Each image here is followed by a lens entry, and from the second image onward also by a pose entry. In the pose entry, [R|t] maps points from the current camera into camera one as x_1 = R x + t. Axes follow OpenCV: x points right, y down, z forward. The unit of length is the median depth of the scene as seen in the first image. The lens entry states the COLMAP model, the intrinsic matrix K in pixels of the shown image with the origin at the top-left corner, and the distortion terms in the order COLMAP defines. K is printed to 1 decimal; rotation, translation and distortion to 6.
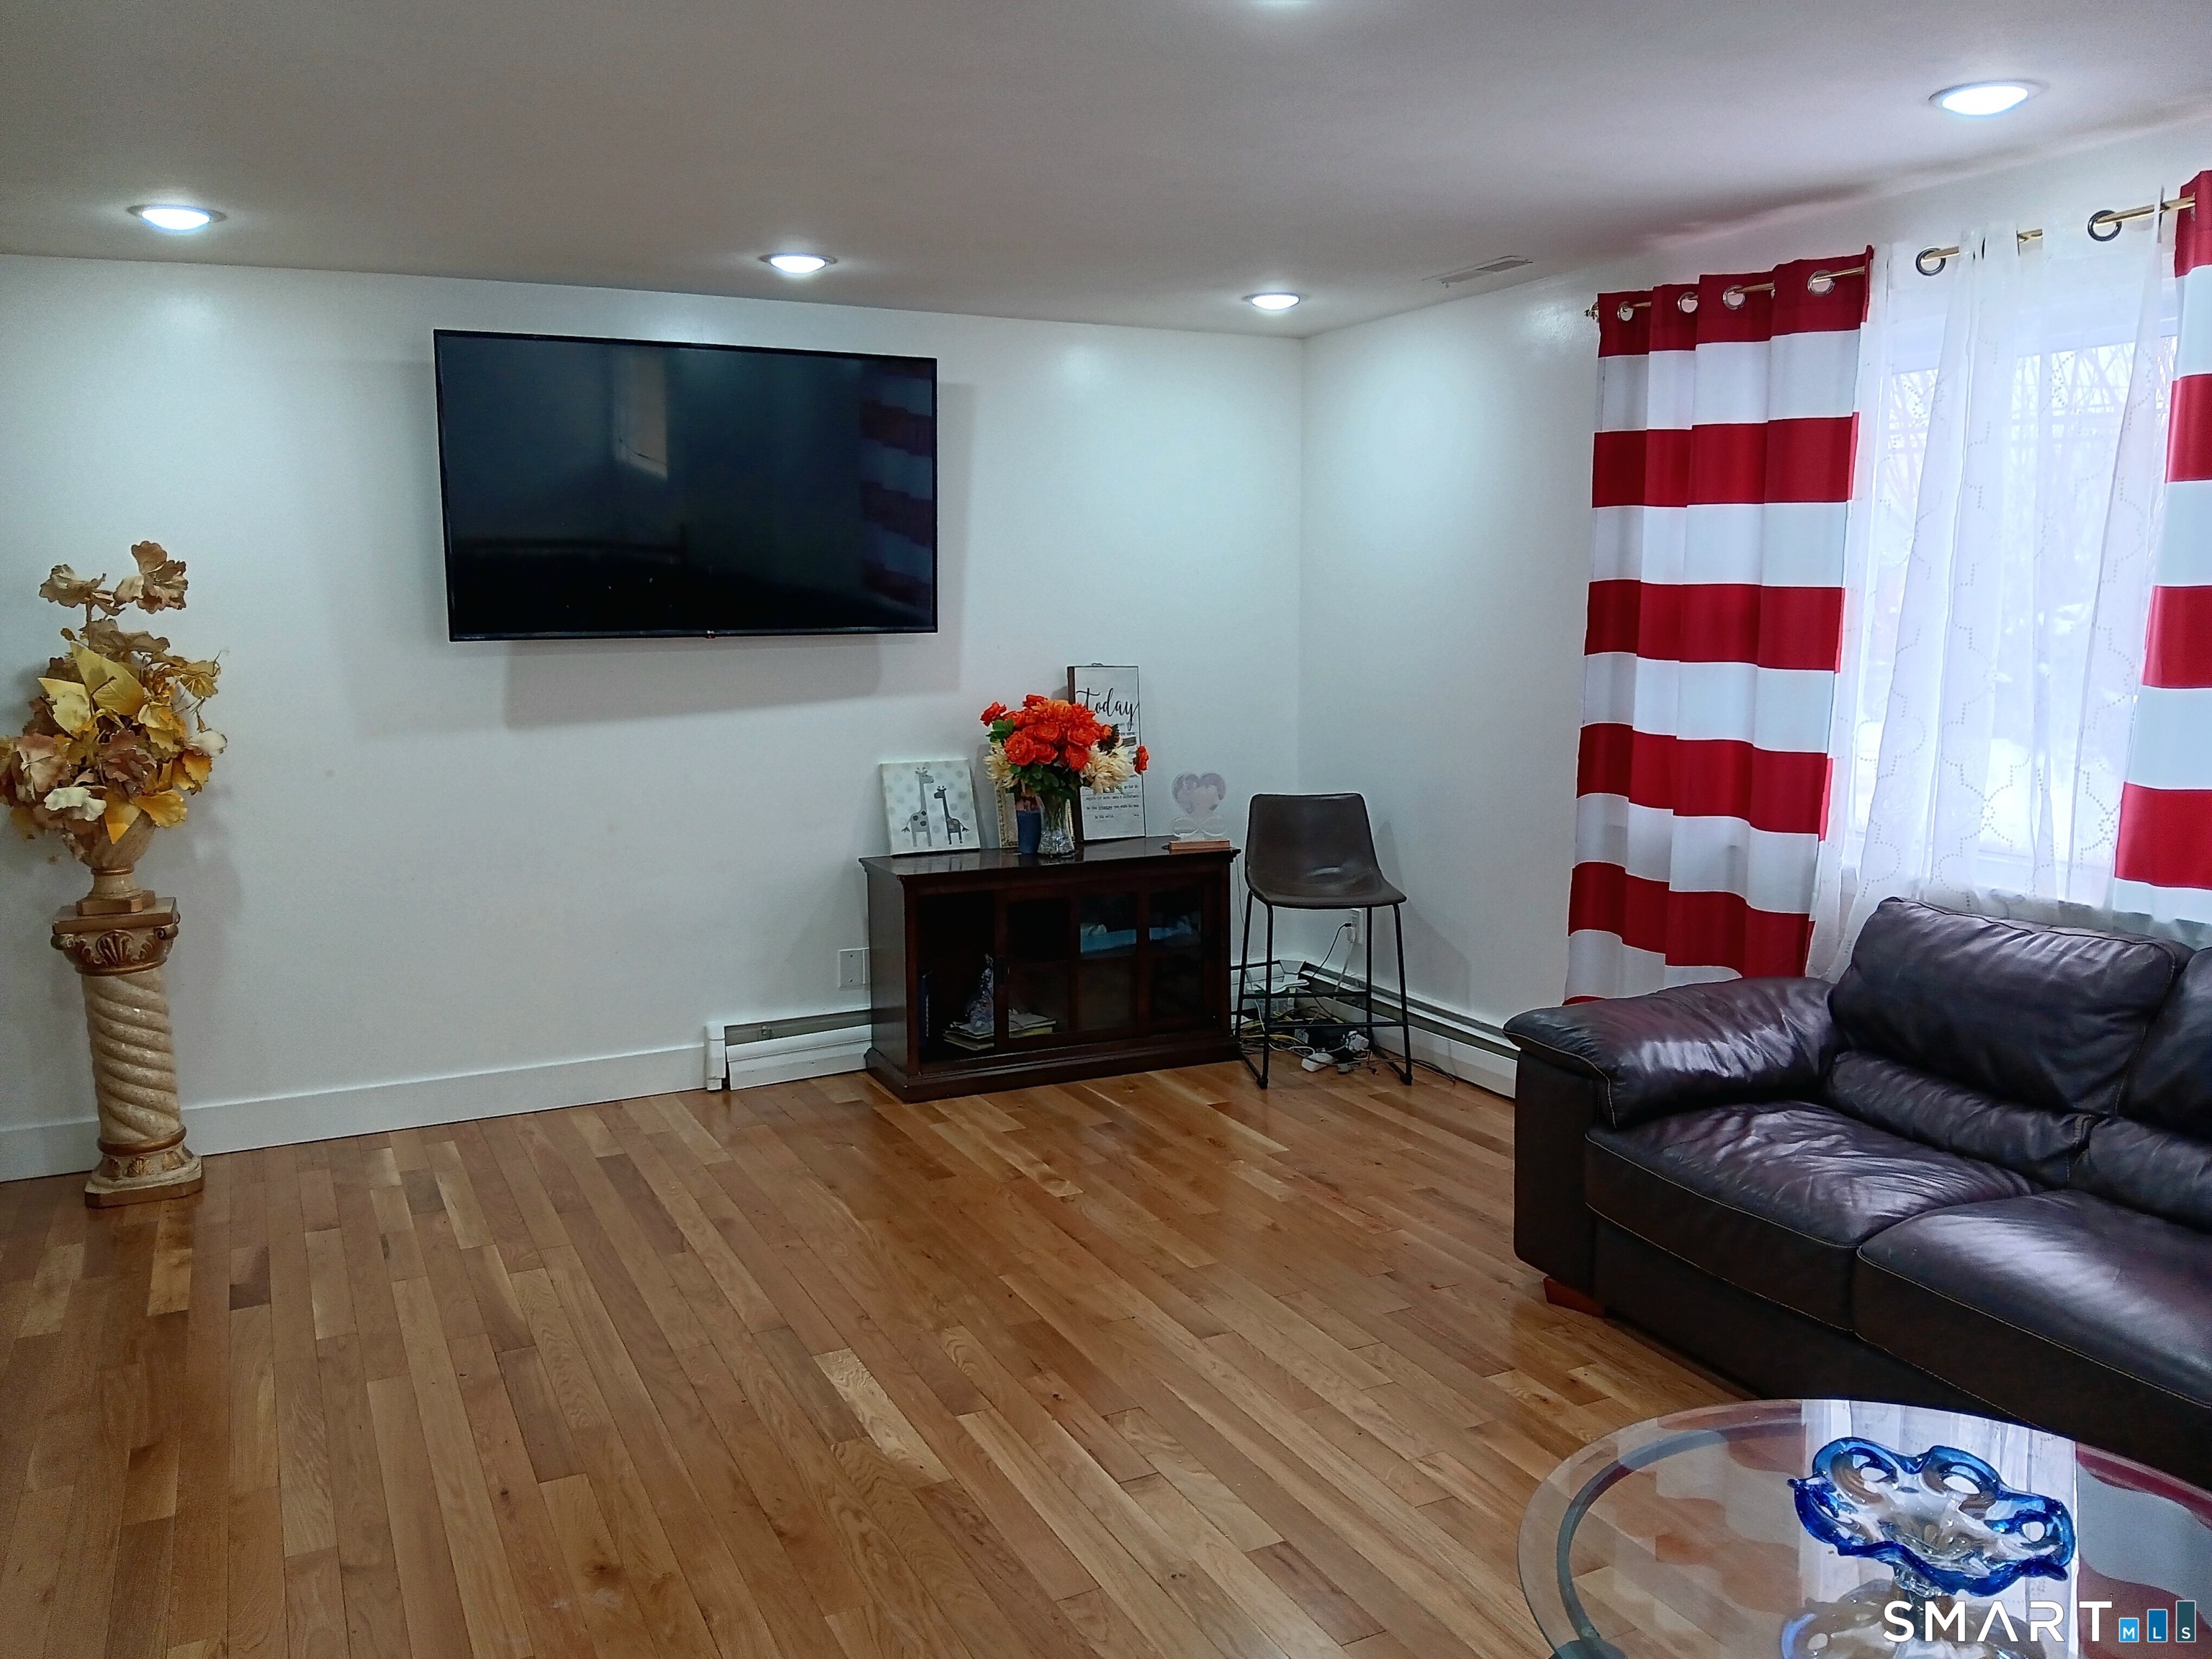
lens RADIAL K [[1722.8, 0, 1106.0], [0, 1722.8, 829.5], [0, 0, 1]] dist [0.111546, -0.160954]
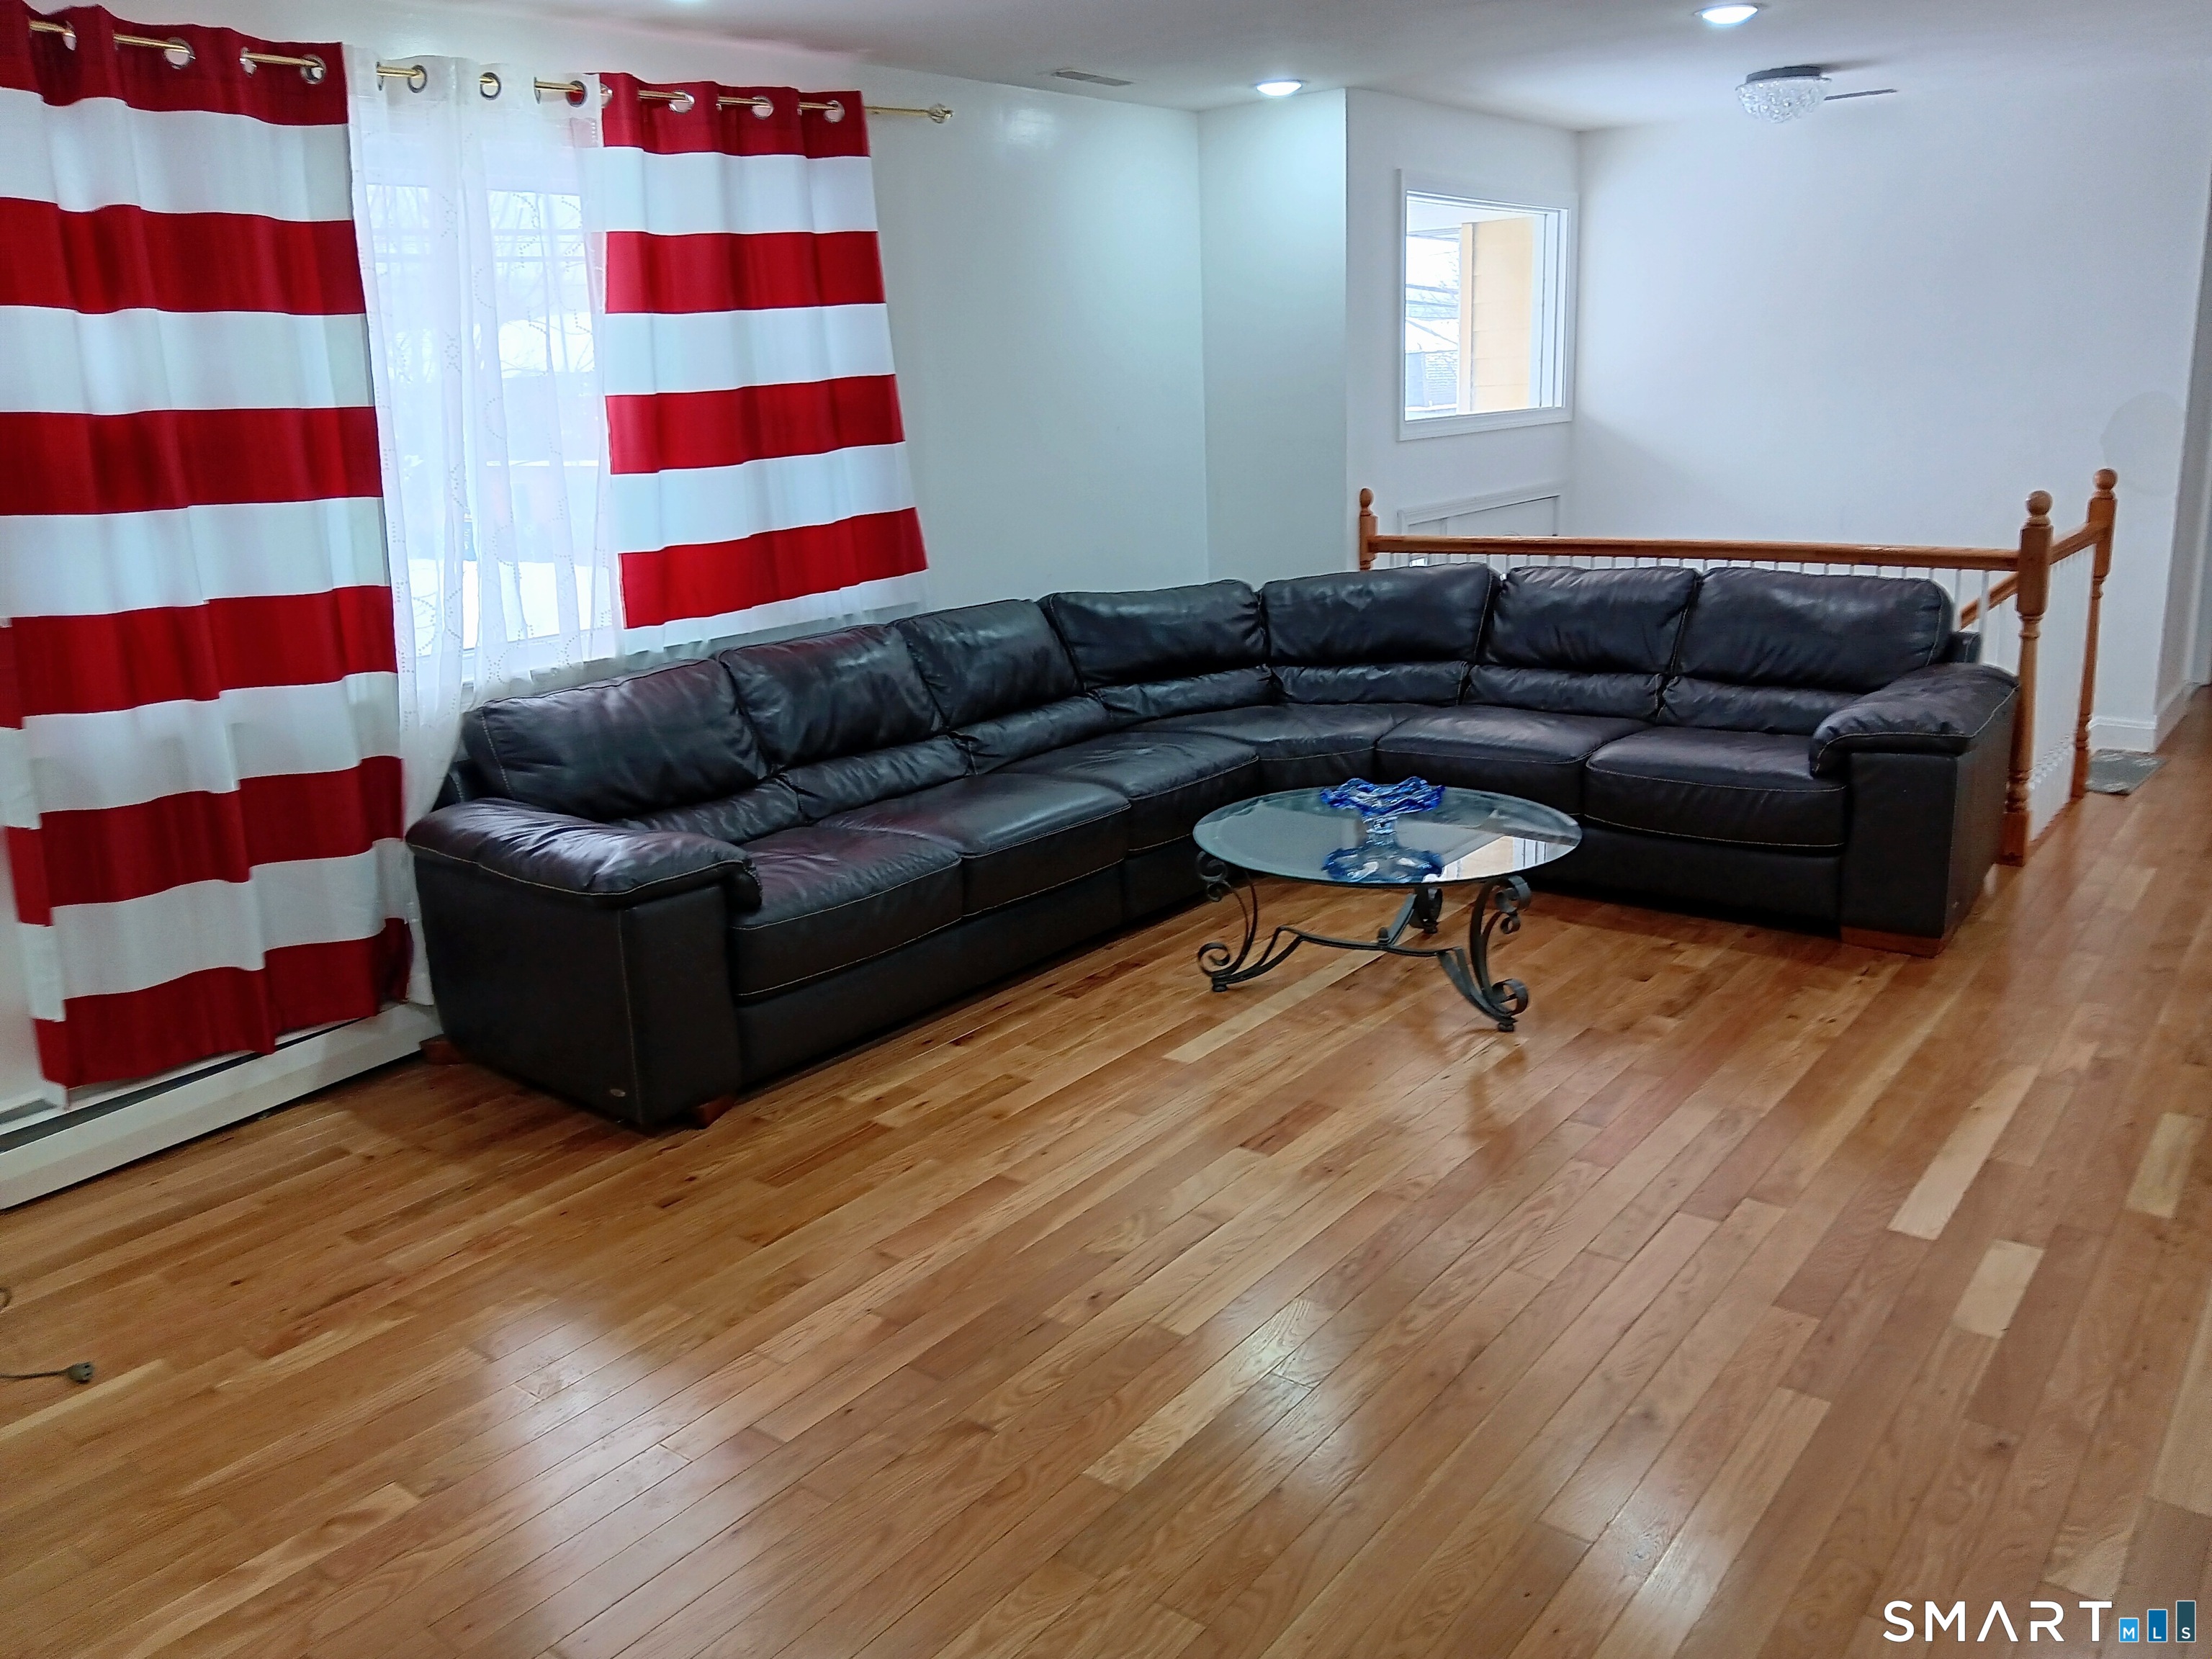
lens RADIAL K [[1722.8, 0, 1106.0], [0, 1722.8, 829.5], [0, 0, 1]] dist [0.111546, -0.160954]
pose [[-0.425063, -0.206894, 0.881202, -0.711835], [0.171675, 0.937430, 0.302907, -0.156574], [-0.888735, 0.280035, -0.362948, 1.158119]]
